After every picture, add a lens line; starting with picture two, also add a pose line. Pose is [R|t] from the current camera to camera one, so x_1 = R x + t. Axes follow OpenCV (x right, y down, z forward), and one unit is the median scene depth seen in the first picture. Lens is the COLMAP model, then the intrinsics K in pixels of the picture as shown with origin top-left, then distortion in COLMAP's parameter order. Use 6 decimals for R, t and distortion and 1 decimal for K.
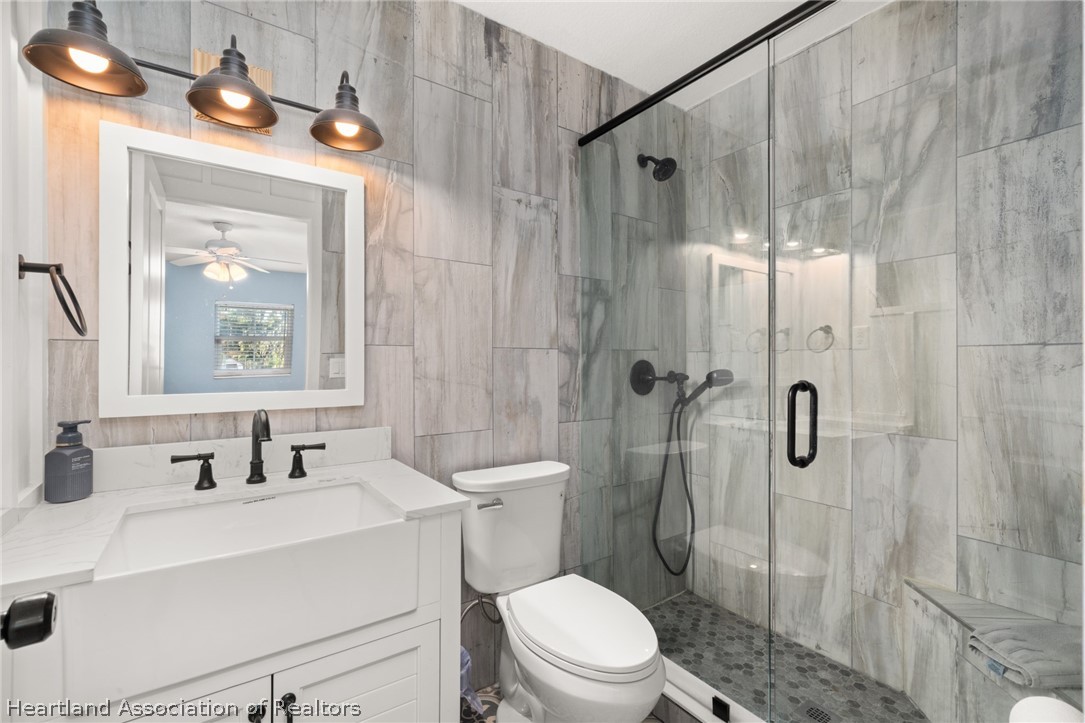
lens RADIAL K [[467.7, 0, 539.4], [0, 467.7, 363.0], [0, 0, 1]] dist [0.004362, 0.001081]
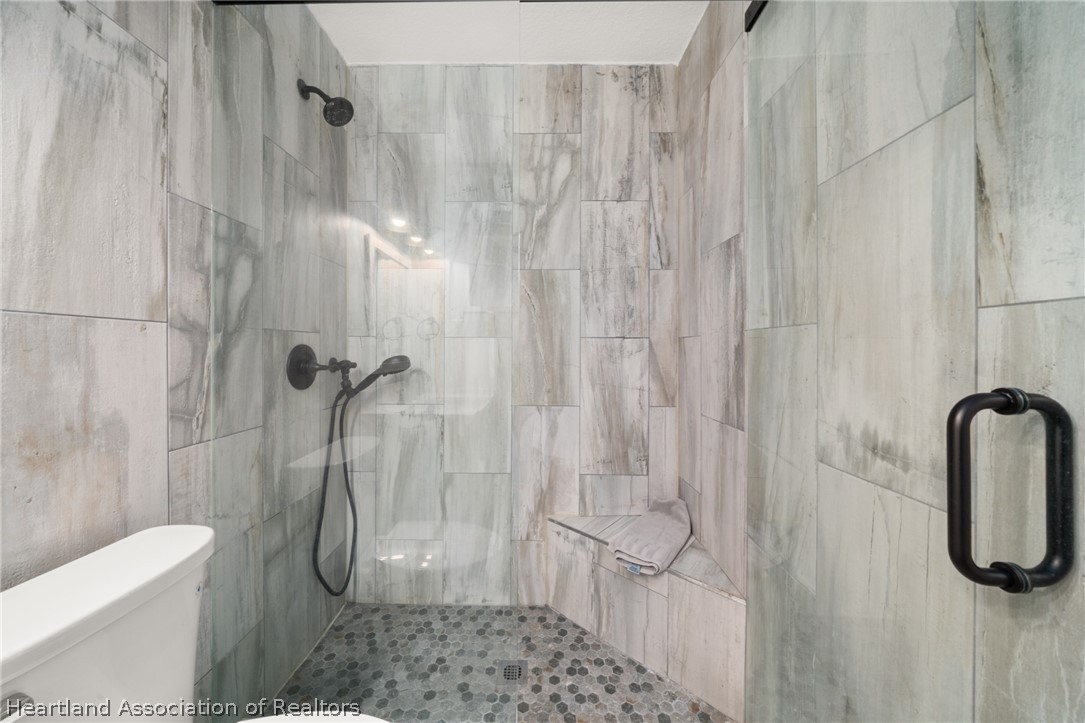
lens RADIAL K [[376.2, 0, 536.7], [0, 376.2, 351.2], [0, 0, 1]] dist [-0.005209, 0.000365]
pose [[0.590045, 0.001314, 0.807369, -0.066187], [-0.004600, 0.999988, 0.001734, 0.002499], [-0.807357, -0.004737, 0.590044, 0.384041]]
